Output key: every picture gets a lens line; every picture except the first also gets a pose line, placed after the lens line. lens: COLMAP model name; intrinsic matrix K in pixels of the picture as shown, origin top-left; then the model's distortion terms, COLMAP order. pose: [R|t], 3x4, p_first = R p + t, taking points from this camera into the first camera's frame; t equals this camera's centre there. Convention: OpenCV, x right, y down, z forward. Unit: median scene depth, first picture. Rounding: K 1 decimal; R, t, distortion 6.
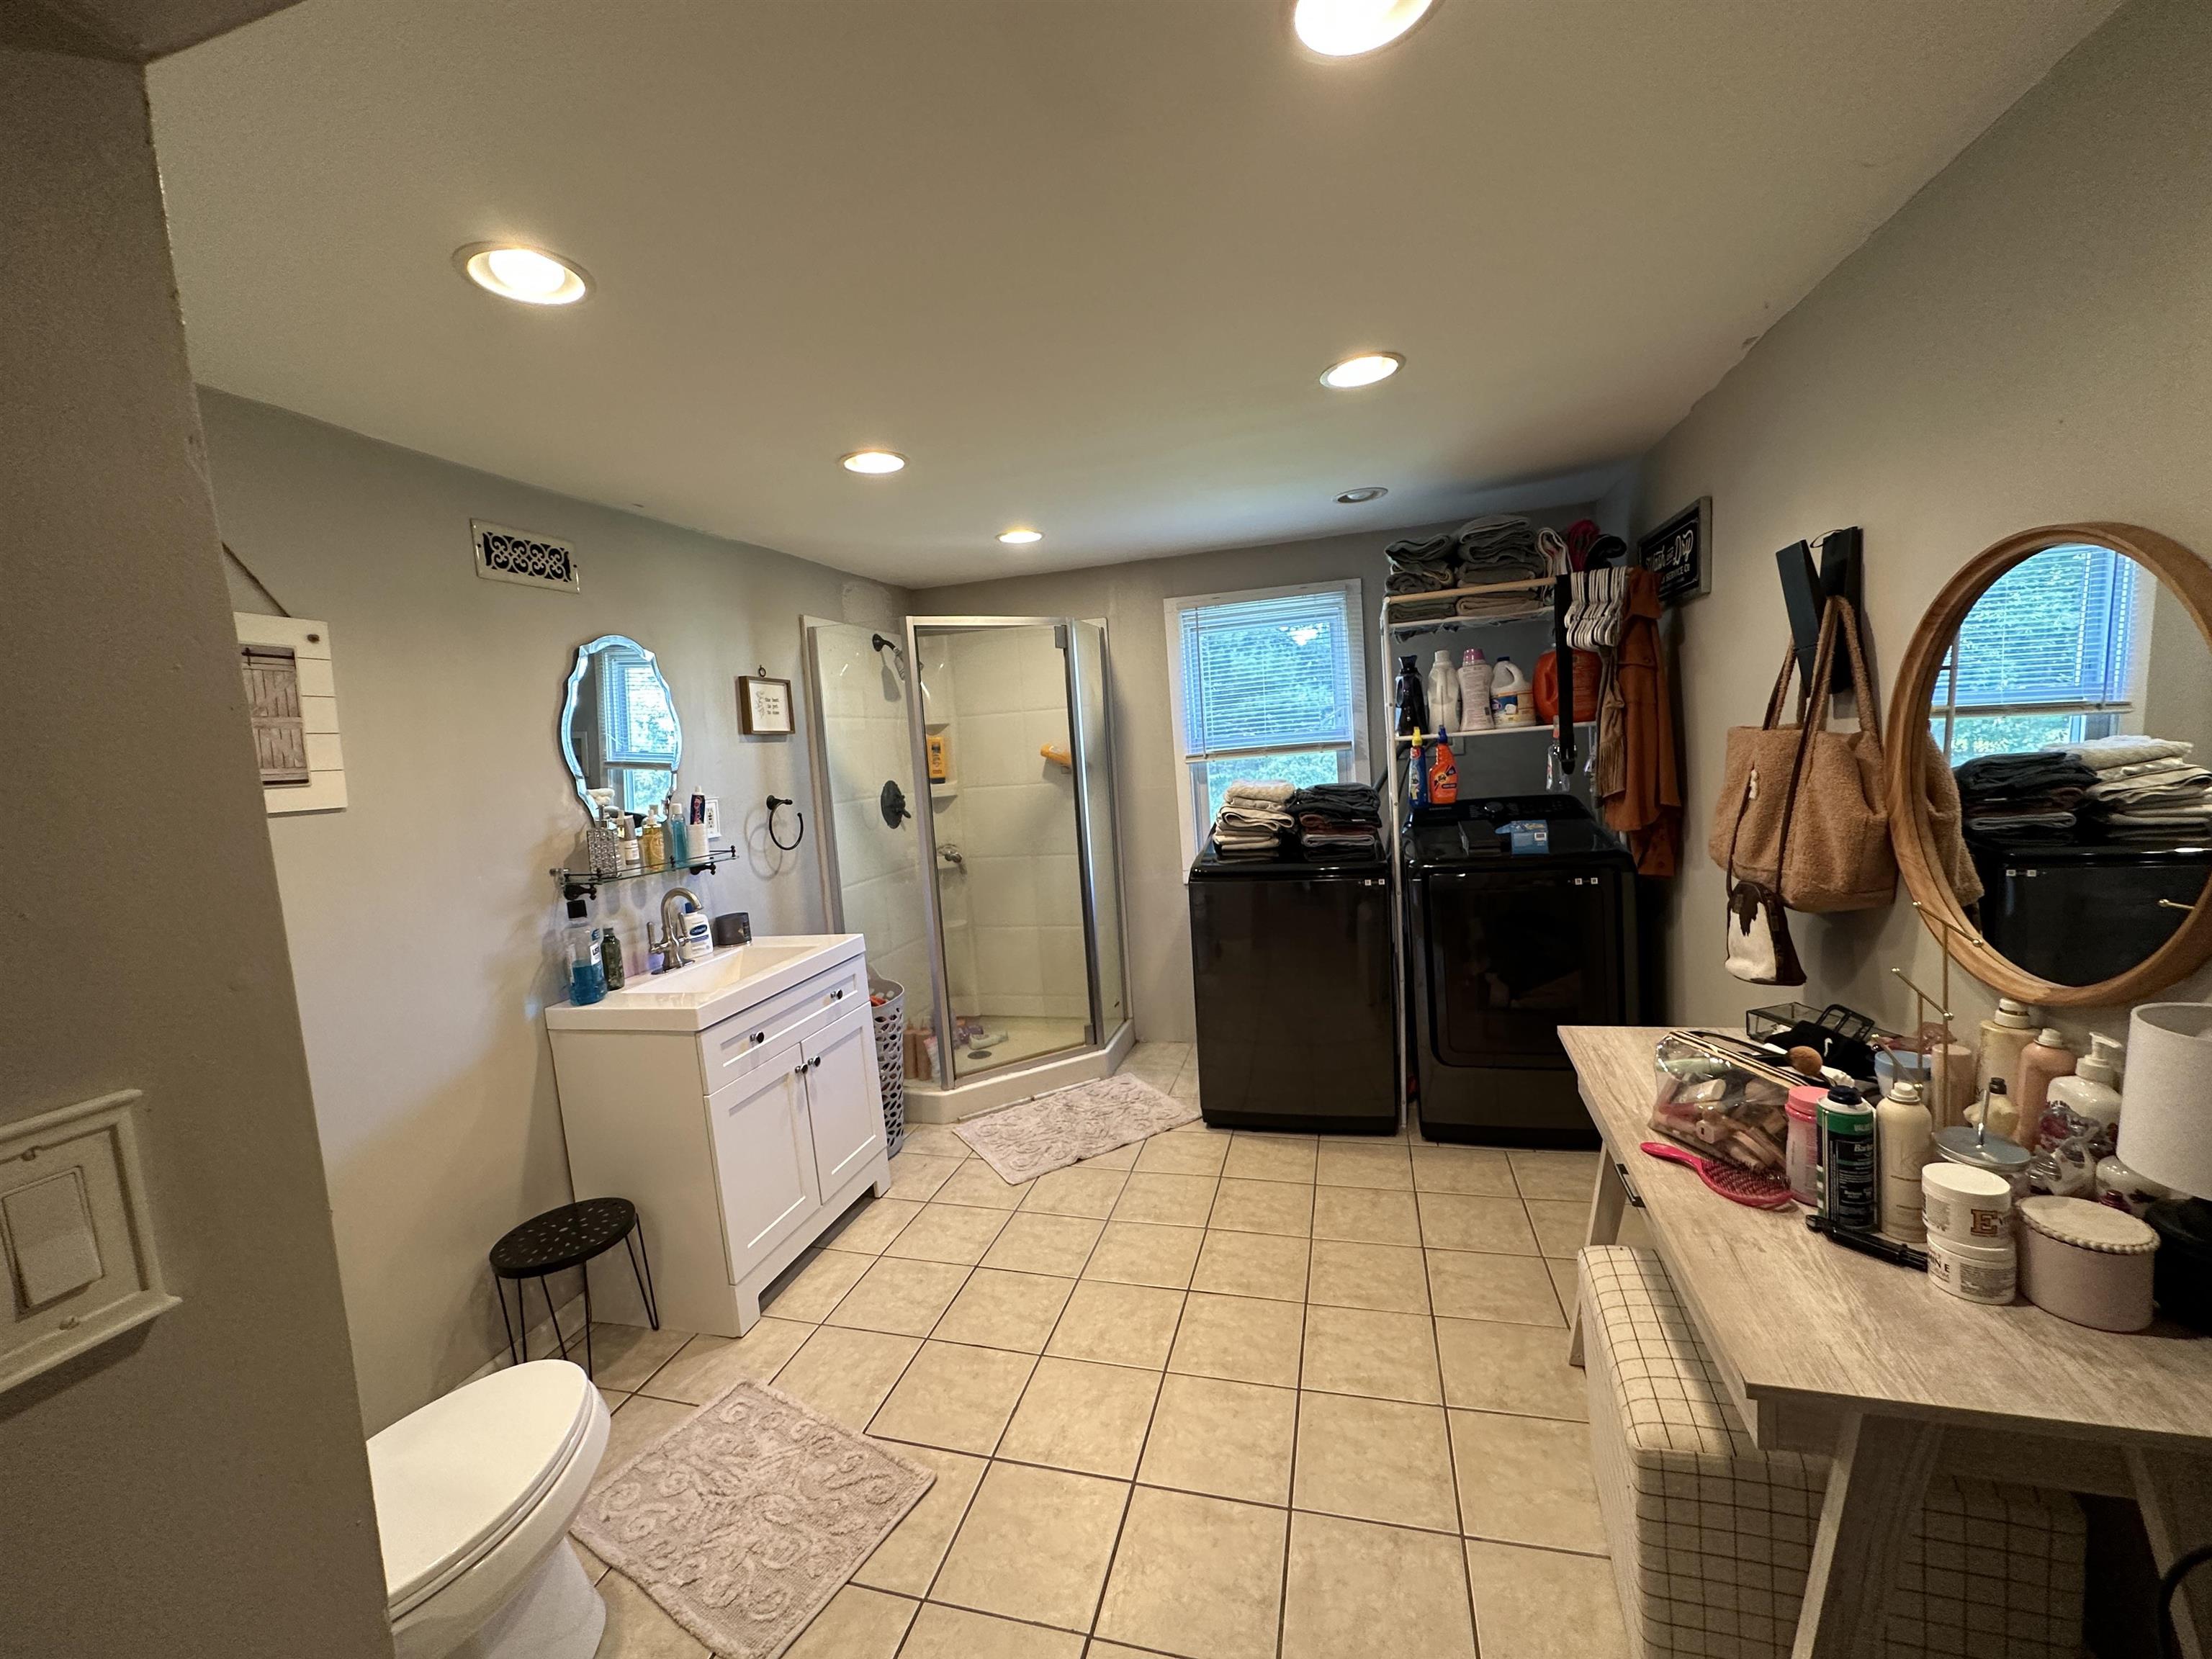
lens RADIAL K [[906.0, 0, 1106.4], [0, 906.0, 832.7], [0, 0, 1]] dist [0.002219, -0.005069]
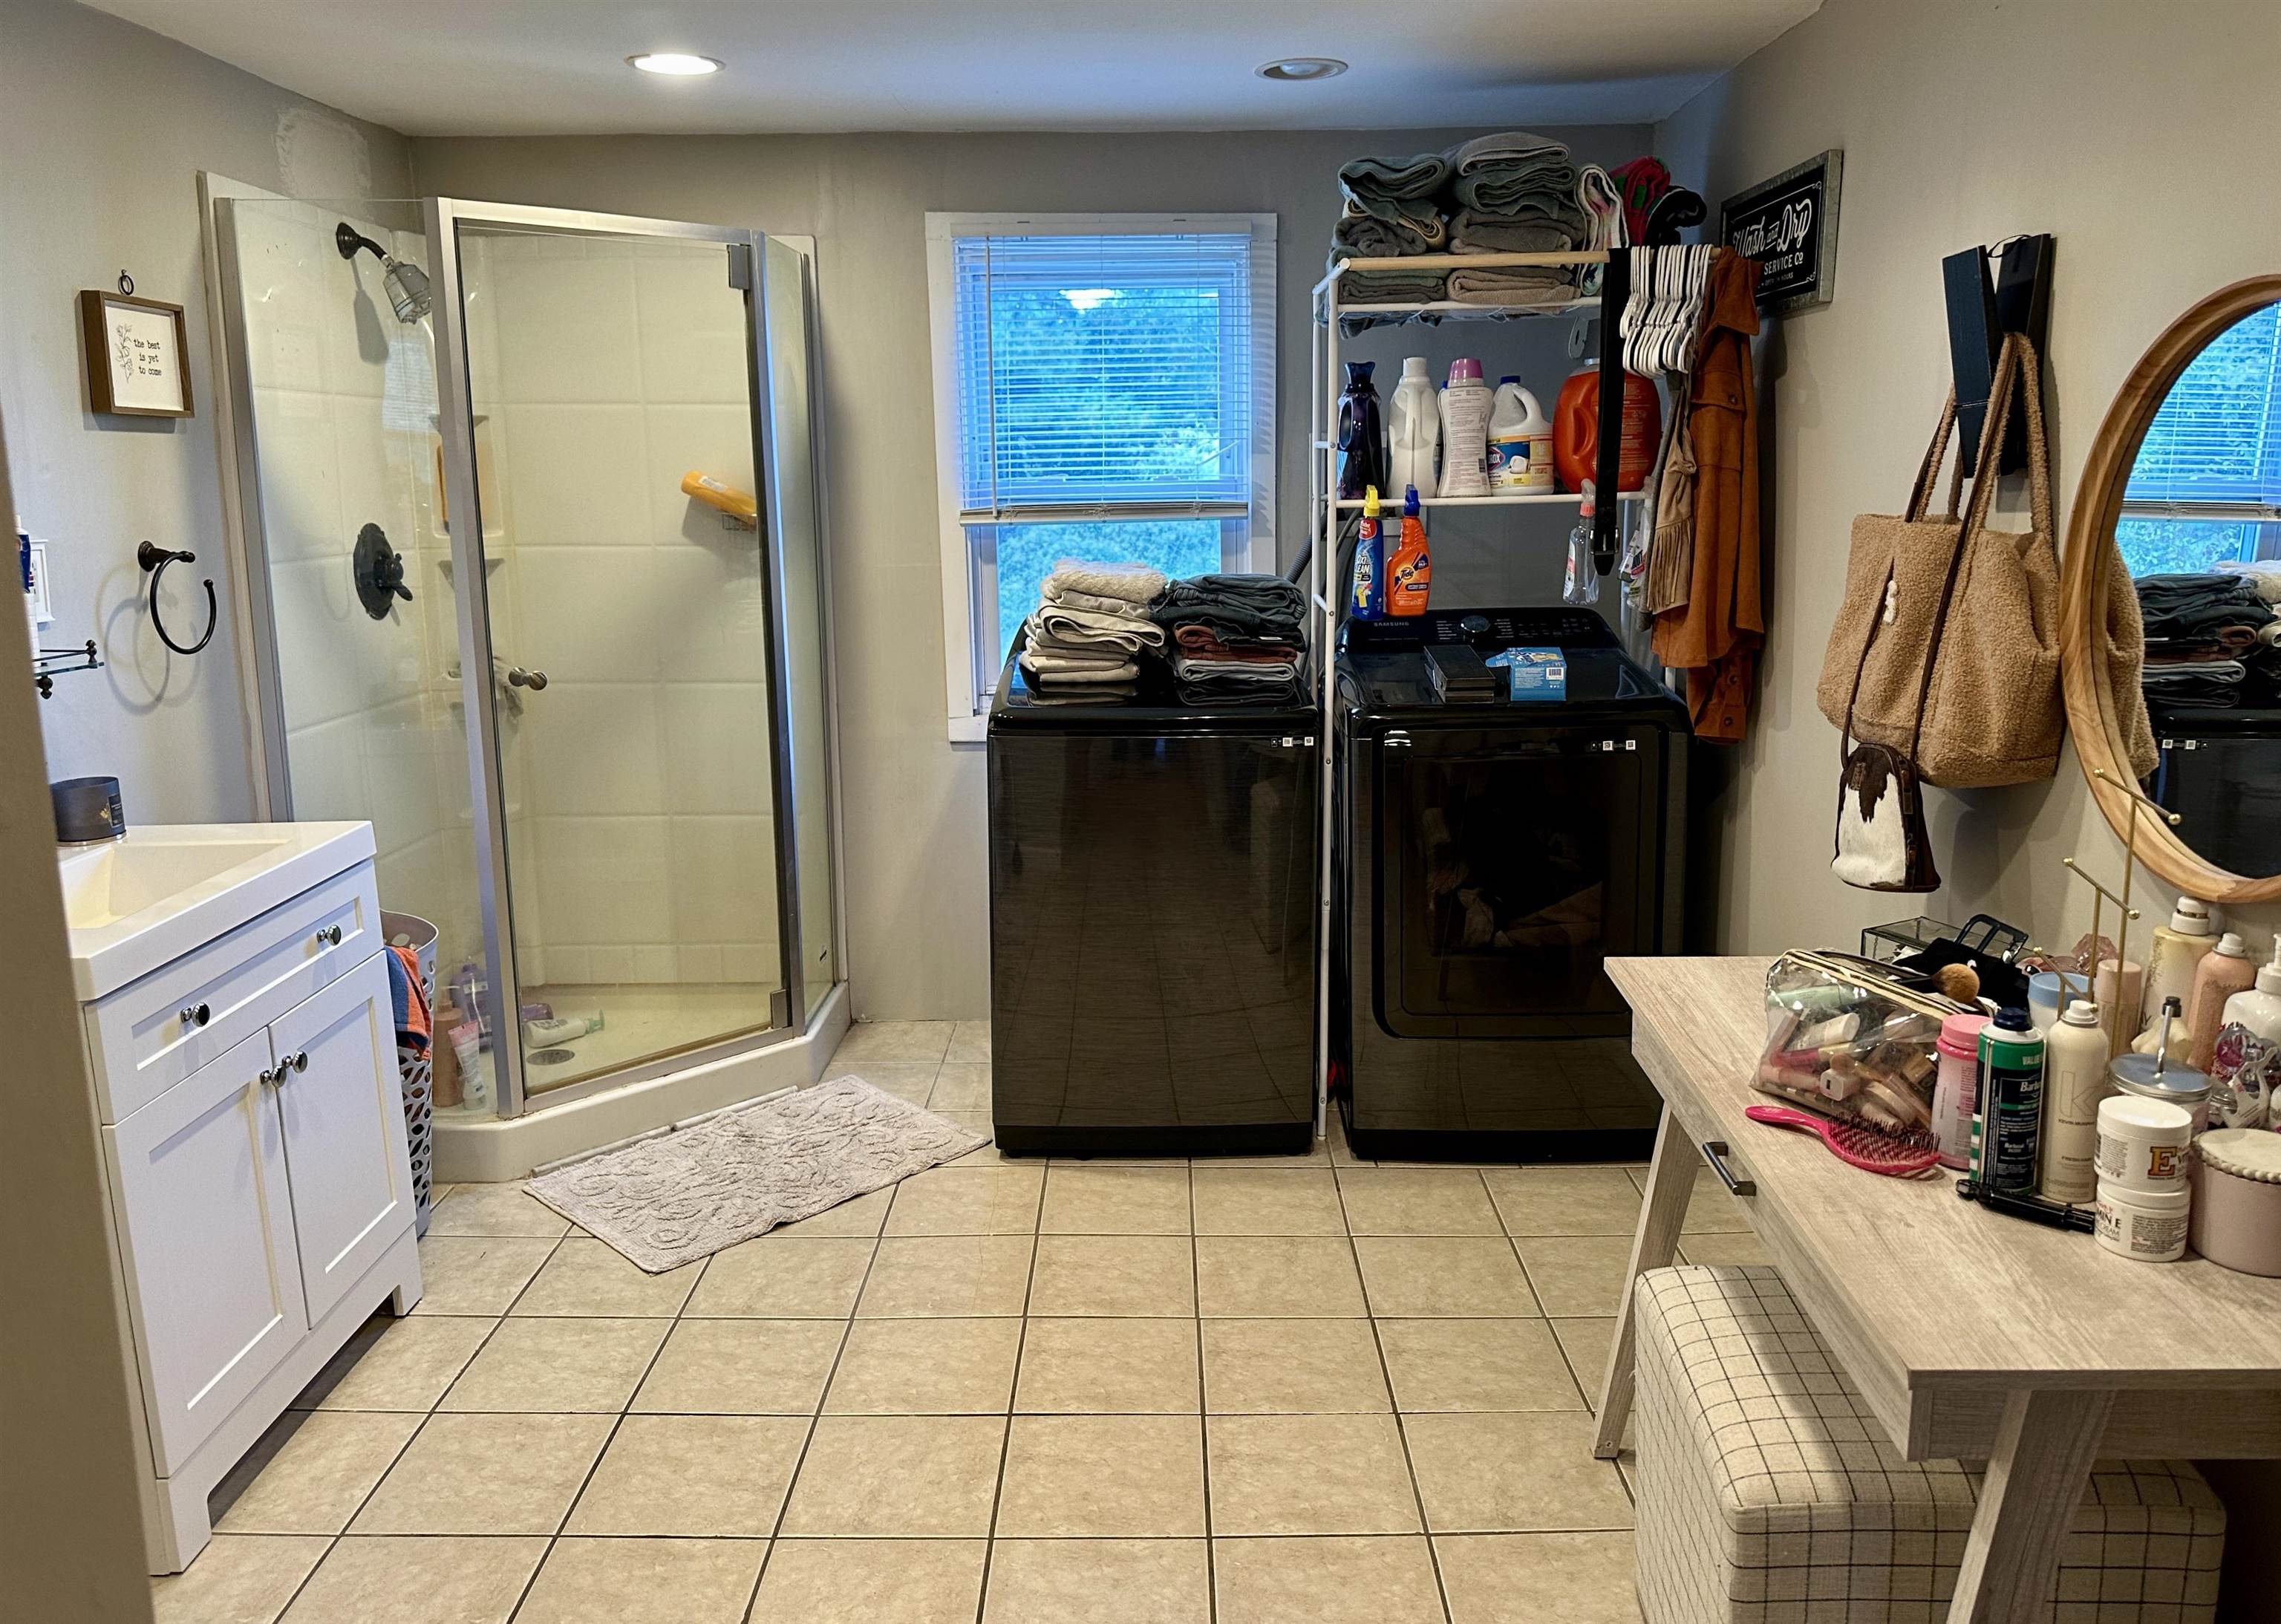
lens RADIAL K [[1736.9, 0, 1139.4], [0, 1736.9, 801.6], [0, 0, 1]] dist [0.110919, -0.193275]
pose [[0.960575, 0.010656, 0.277818, -0.143430], [-0.033279, 0.996488, 0.076844, 0.009818], [-0.276023, -0.083060, 0.957555, -0.093472]]
